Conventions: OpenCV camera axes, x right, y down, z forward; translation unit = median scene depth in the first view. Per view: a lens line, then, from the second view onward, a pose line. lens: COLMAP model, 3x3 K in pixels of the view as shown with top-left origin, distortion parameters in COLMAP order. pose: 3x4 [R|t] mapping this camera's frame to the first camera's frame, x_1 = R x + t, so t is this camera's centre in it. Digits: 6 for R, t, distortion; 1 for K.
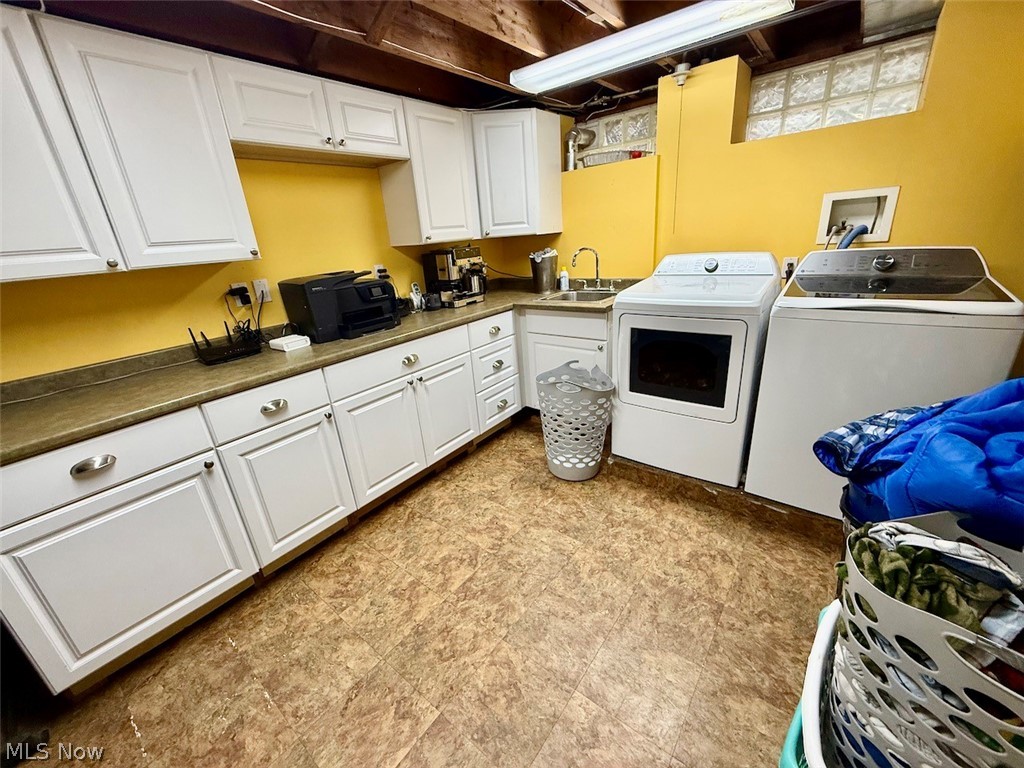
lens RADIAL K [[408.2, 0, 510.6], [0, 408.2, 382.9], [0, 0, 1]] dist [0.001048, -0.000196]
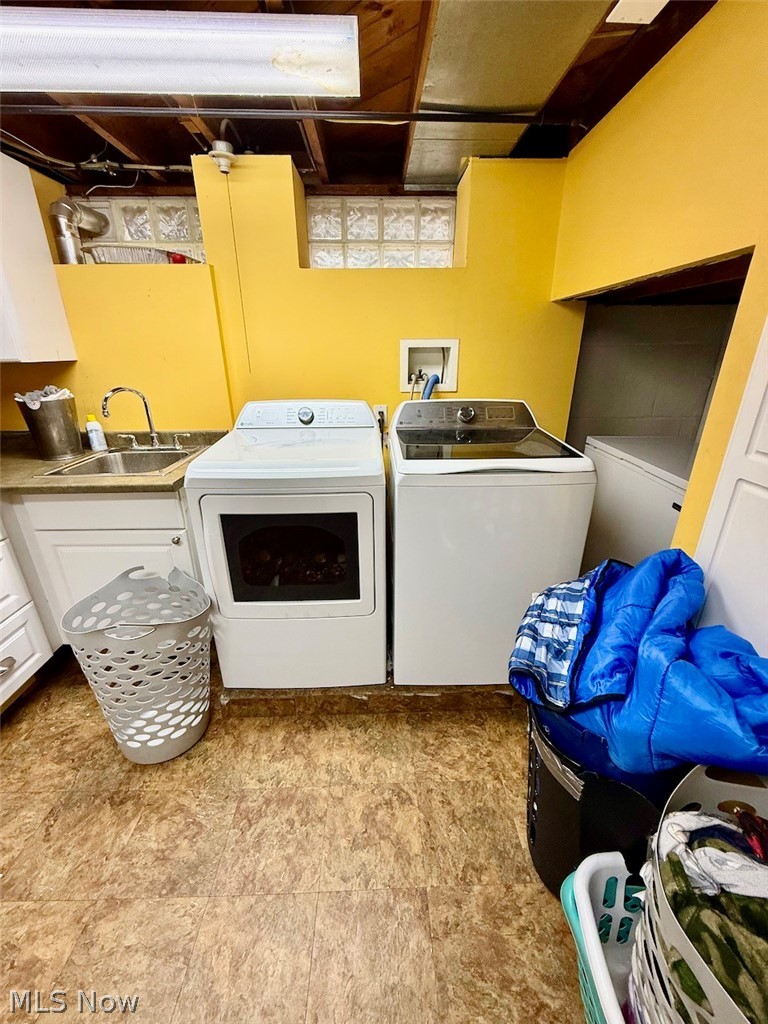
lens RADIAL K [[408.2, 0, 387.3], [0, 408.2, 511.6], [0, 0, 1]] dist [0.001048, -0.000196]
pose [[0.765950, -0.165247, 0.621300, 0.081859], [0.169339, 0.984133, 0.052985, -0.114817], [-0.620197, 0.064627, 0.781780, 0.278302]]
